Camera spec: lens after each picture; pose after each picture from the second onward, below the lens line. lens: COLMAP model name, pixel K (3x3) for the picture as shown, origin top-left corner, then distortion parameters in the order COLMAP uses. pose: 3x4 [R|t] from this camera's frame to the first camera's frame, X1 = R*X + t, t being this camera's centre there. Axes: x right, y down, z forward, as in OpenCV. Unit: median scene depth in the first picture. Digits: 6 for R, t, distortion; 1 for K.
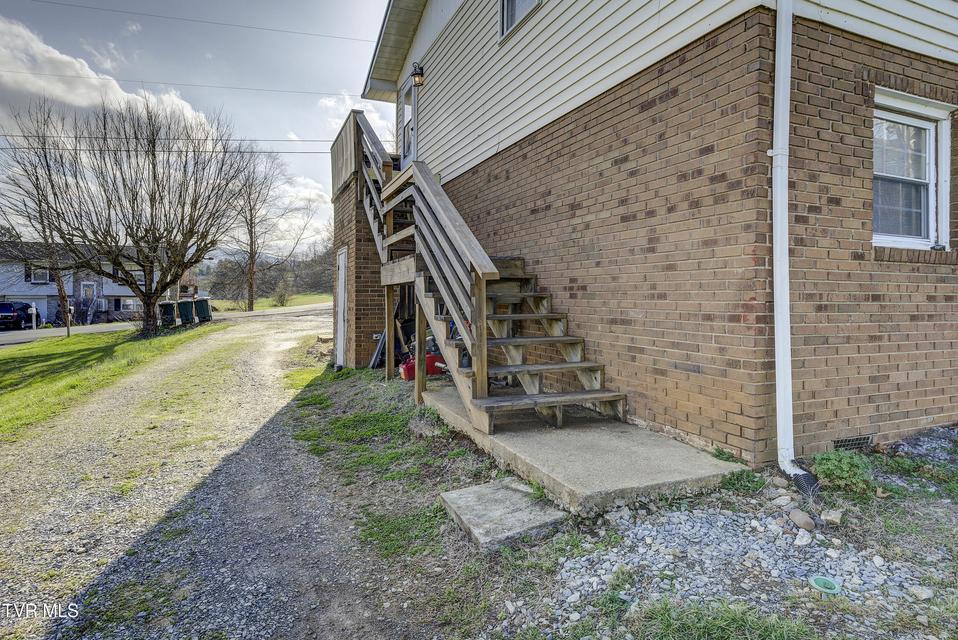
lens RADIAL K [[516.9, 0, 461.7], [0, 516.9, 278.0], [0, 0, 1]] dist [0.000490, 0.000089]
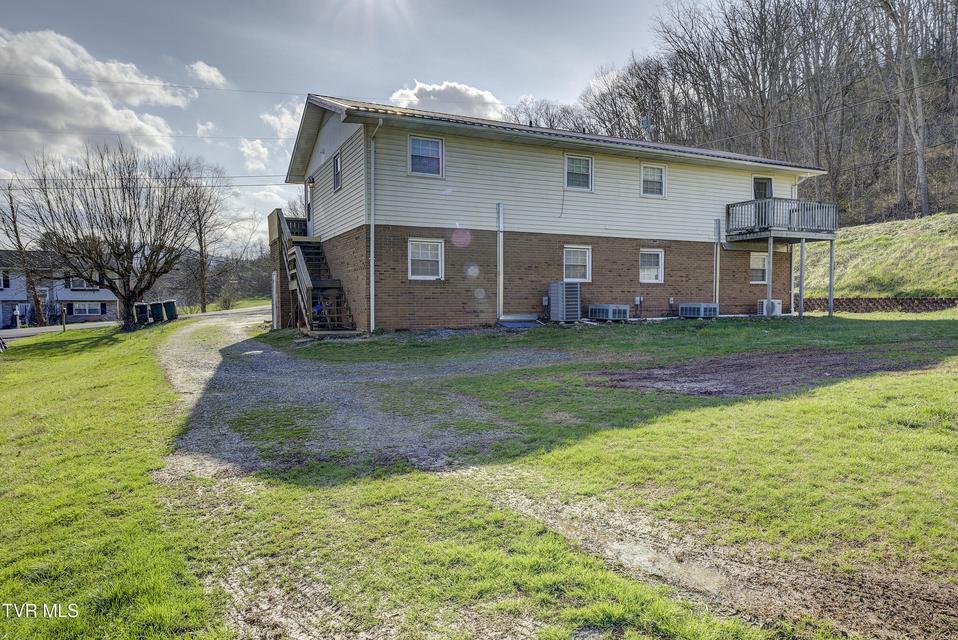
lens RADIAL K [[624.2, 0, 479.4], [0, 624.2, 317.6], [0, 0, 1]] dist [-0.000597, 0.001322]
pose [[0.998389, -0.010433, 0.055775, 0.166747], [0.006848, 0.997921, 0.064078, -0.011501], [-0.056328, -0.063593, 0.996385, -0.574867]]
